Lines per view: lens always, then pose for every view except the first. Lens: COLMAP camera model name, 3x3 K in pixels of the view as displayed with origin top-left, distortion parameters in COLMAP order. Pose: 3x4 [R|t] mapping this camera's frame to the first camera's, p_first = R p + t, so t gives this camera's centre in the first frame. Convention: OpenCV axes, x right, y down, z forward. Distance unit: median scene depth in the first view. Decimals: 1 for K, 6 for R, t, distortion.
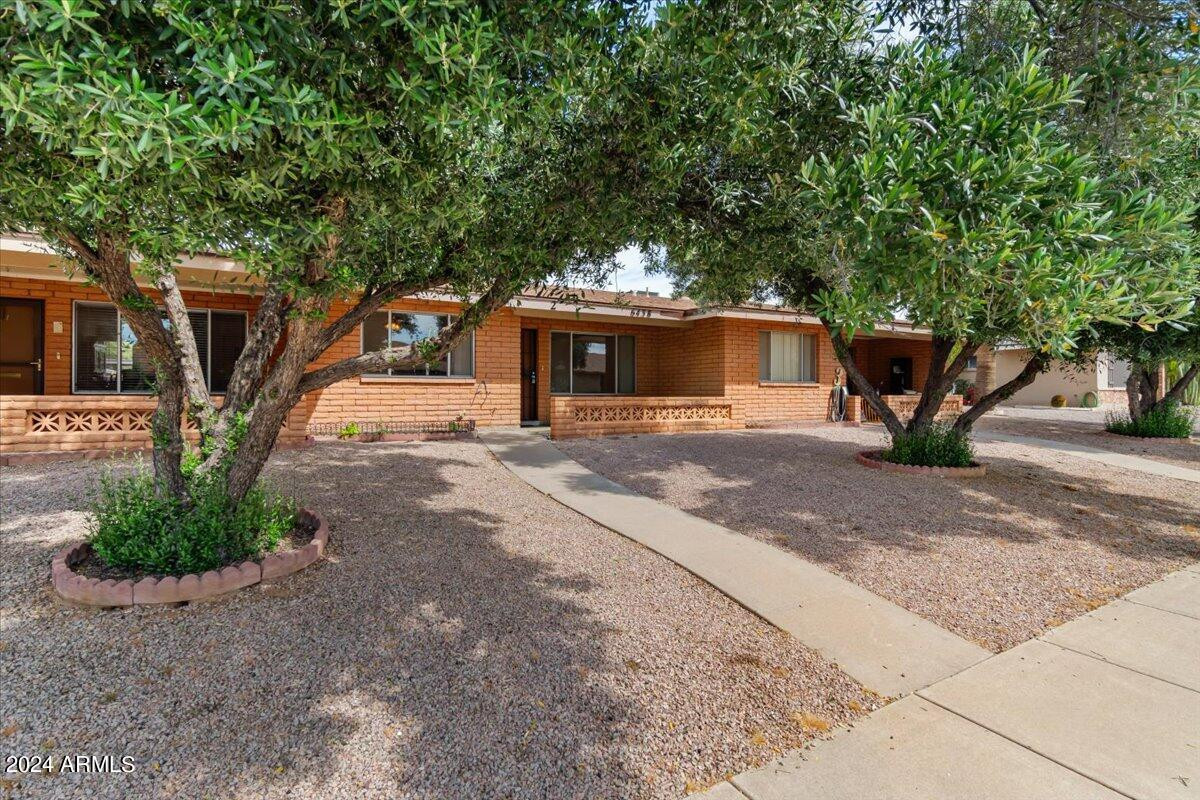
lens RADIAL K [[531.4, 0, 603.0], [0, 531.4, 397.8], [0, 0, 1]] dist [-0.002867, -0.000379]
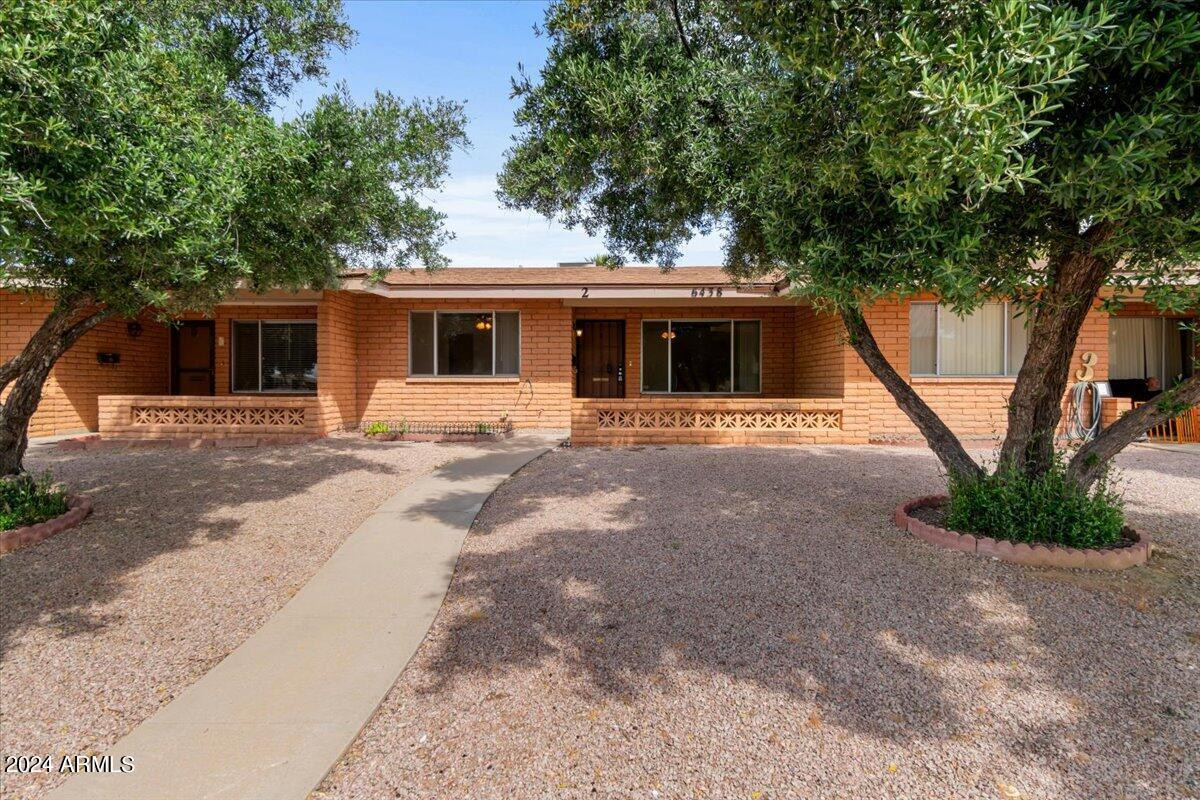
lens RADIAL K [[565.8, 0, 596.4], [0, 565.8, 392.3], [0, 0, 1]] dist [-0.012815, 0.000321]
pose [[0.873982, 0.004065, -0.485942, 0.371628], [-0.004179, 0.999991, 0.000850, -0.011308], [0.485941, 0.001288, 0.873991, 0.202575]]
